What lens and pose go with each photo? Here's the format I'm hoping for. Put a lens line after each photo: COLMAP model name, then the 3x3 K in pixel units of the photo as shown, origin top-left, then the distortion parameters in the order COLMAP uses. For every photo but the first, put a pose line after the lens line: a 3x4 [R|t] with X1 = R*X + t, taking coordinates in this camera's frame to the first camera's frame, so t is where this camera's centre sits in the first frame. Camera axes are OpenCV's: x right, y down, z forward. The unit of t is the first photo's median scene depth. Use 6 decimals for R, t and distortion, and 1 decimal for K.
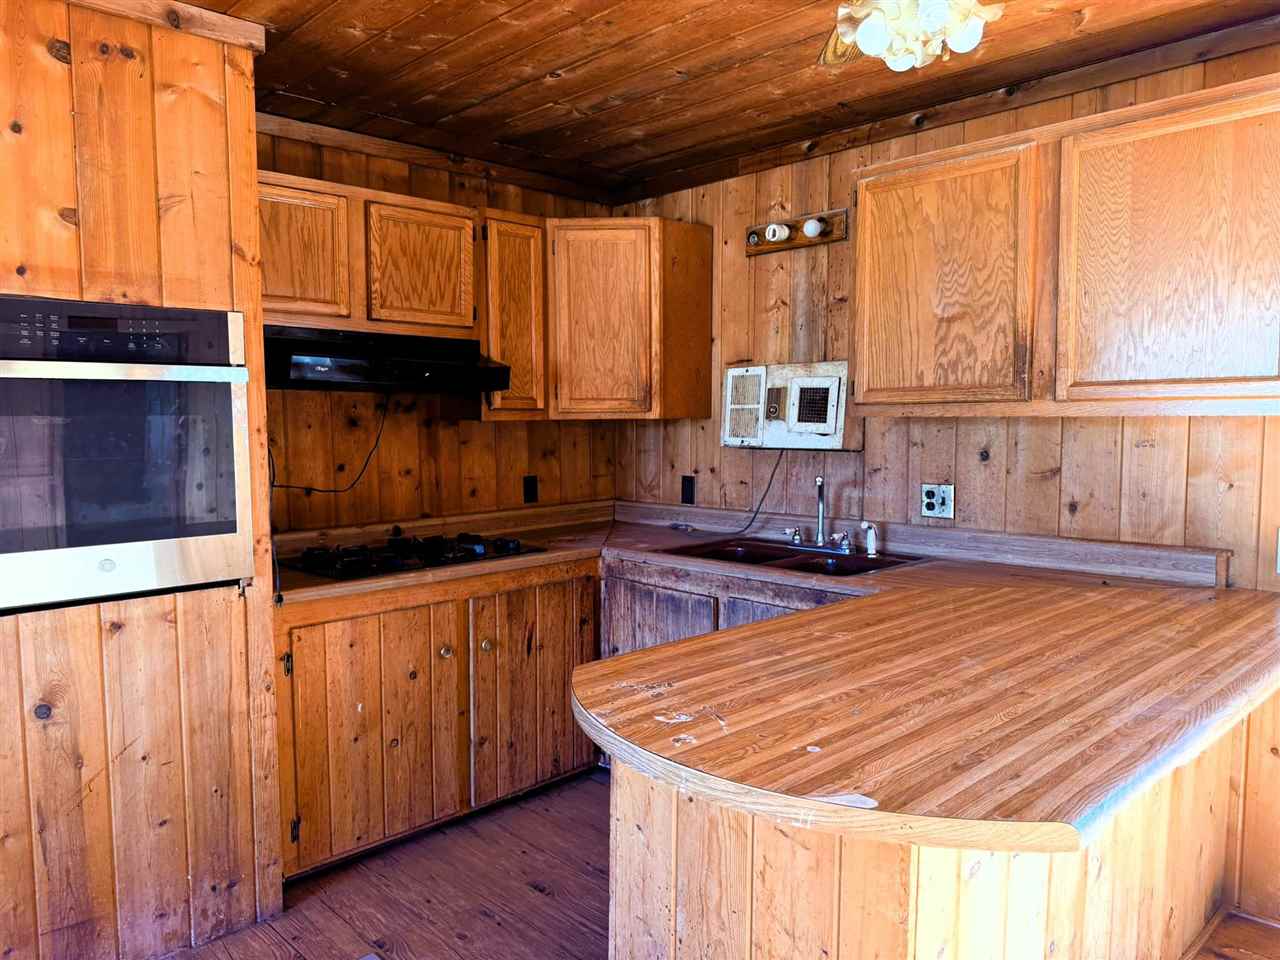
lens RADIAL K [[899.9, 0, 643.6], [0, 899.9, 481.8], [0, 0, 1]] dist [0.083332, -0.105541]
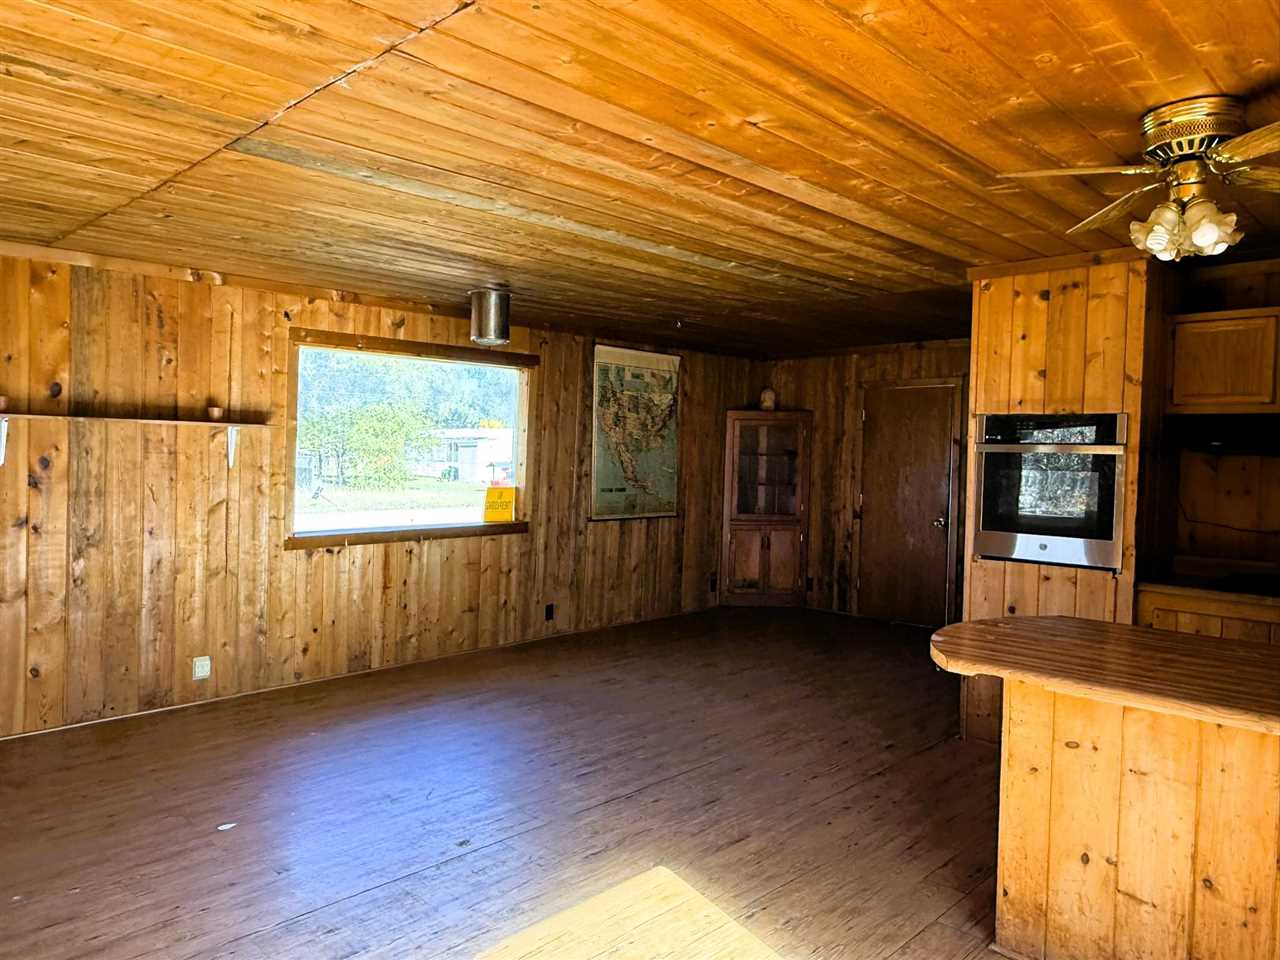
lens RADIAL K [[887.8, 0, 634.8], [0, 887.8, 481.9], [0, 0, 1]] dist [-0.003660, 0.005142]
pose [[0.028979, 0.044409, -0.998593, 0.899680], [-0.093238, 0.994777, 0.041534, -0.030353], [0.995222, 0.091903, 0.032968, 0.027267]]
